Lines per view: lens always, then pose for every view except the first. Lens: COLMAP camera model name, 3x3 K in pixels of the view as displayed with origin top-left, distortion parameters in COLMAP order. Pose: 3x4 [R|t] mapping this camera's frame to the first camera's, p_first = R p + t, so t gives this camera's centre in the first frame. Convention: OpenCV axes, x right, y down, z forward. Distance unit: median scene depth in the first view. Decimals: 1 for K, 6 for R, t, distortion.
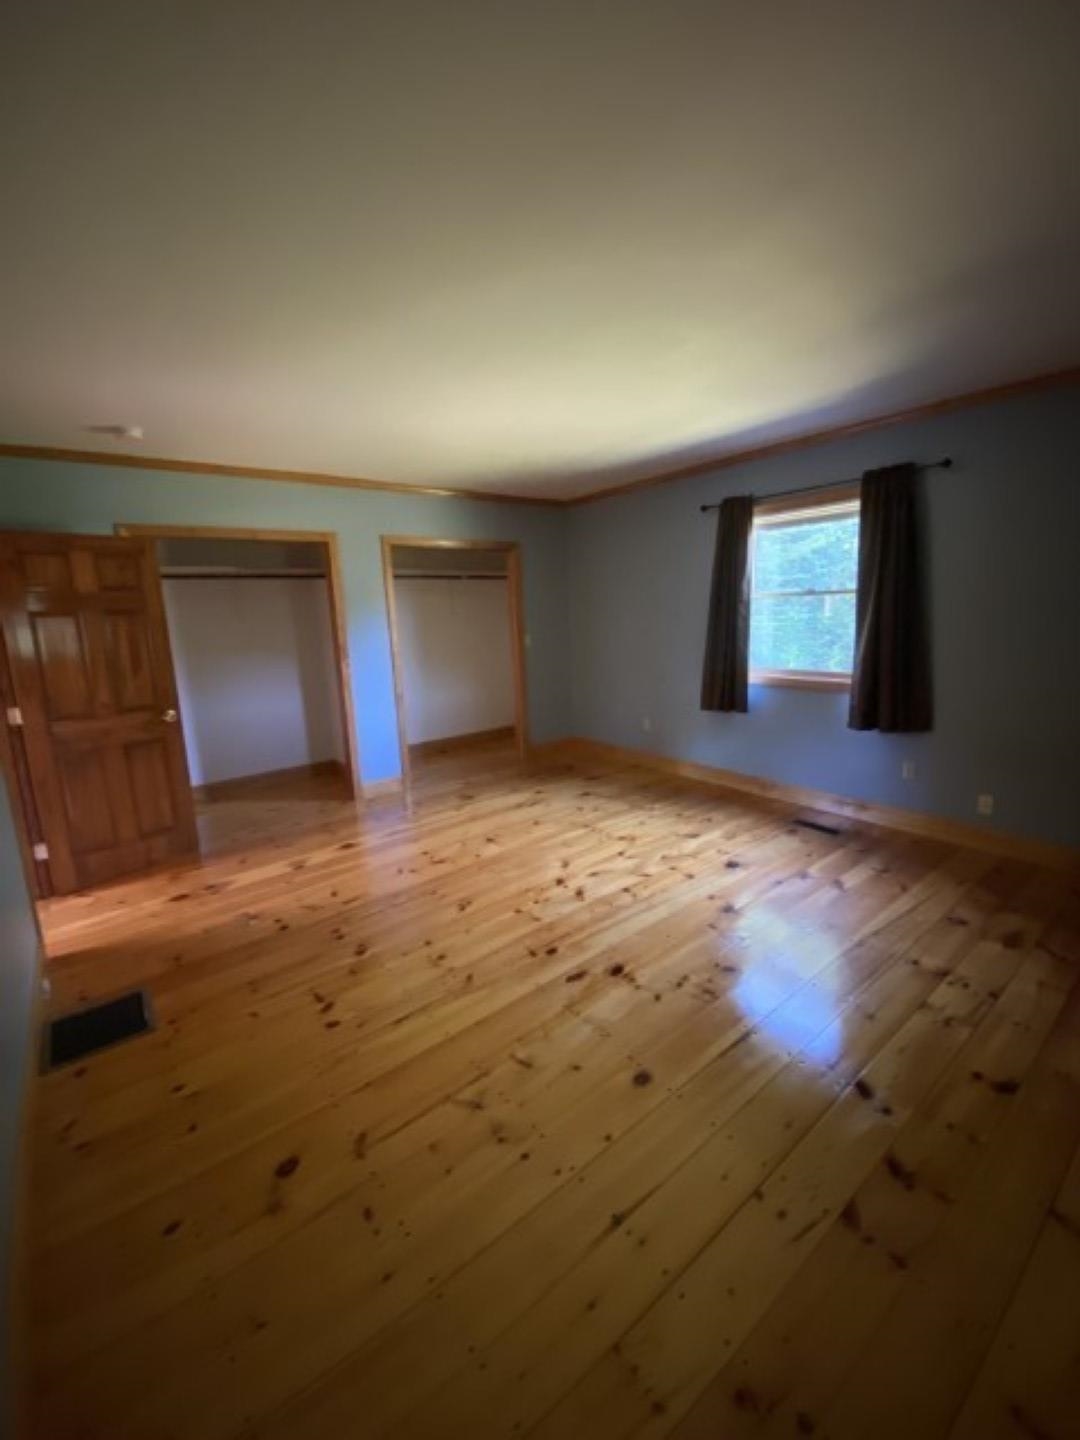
lens RADIAL K [[584.4, 0, 542.0], [0, 584.4, 715.2], [0, 0, 1]] dist [0.034352, -0.028776]
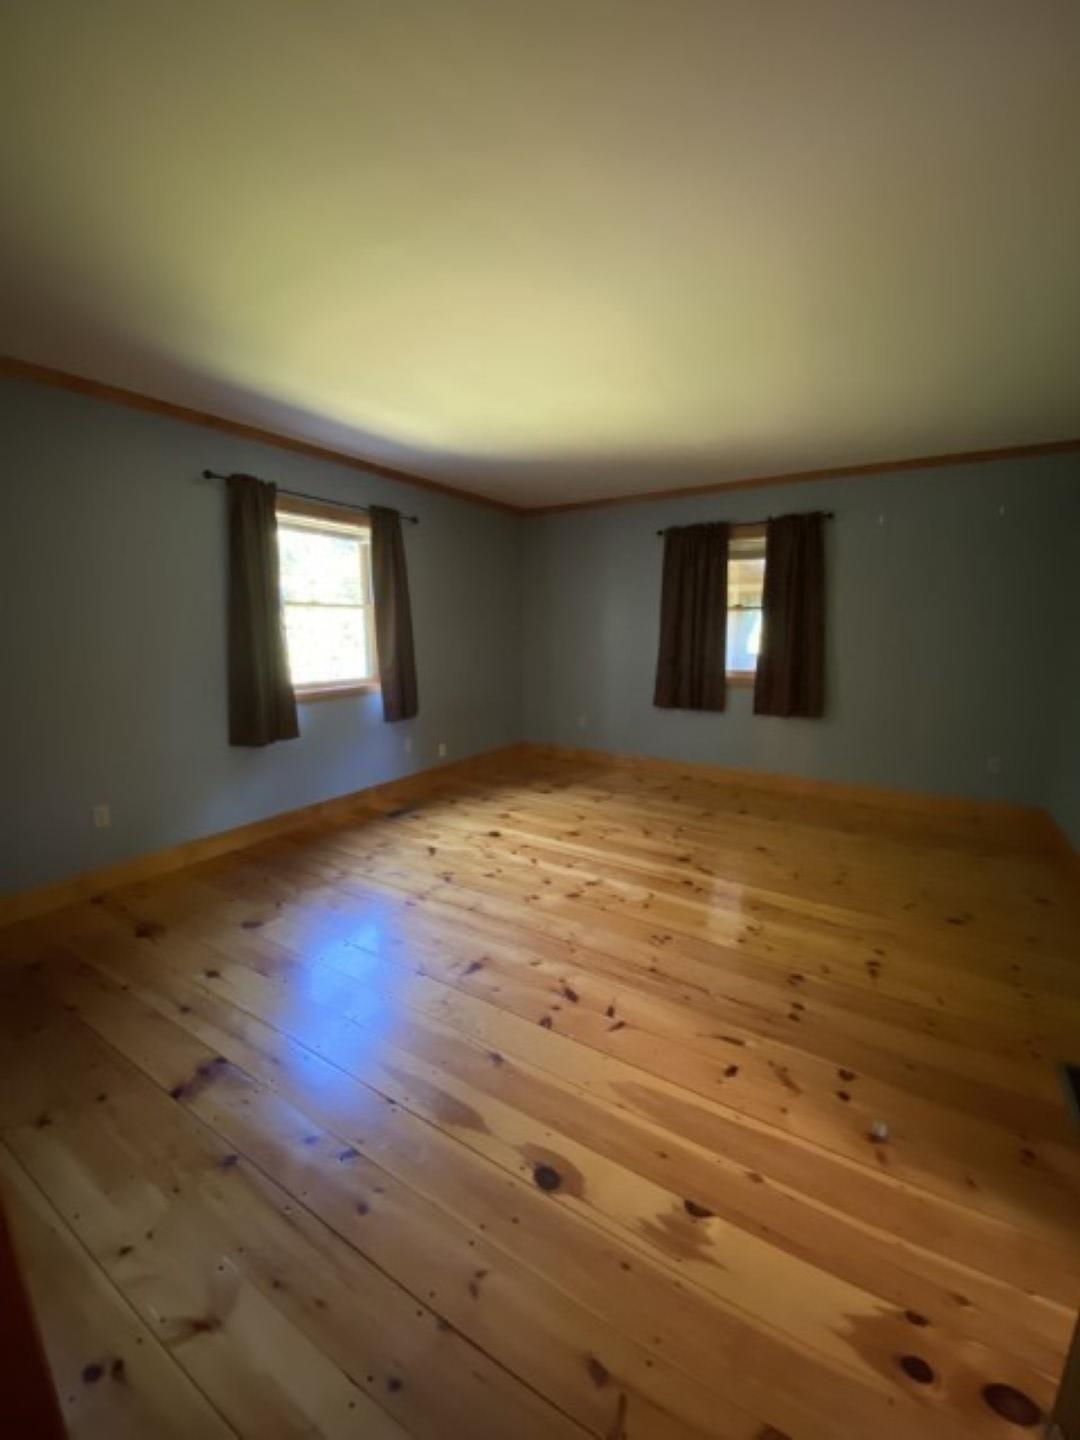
lens RADIAL K [[584.4, 0, 542.0], [0, 584.4, 715.2], [0, 0, 1]] dist [0.034352, -0.028776]
pose [[-0.341516, -0.106025, 0.933877, -0.707622], [0.183656, 0.966935, 0.176941, -0.148661], [-0.921758, 0.231940, -0.310751, 1.136382]]
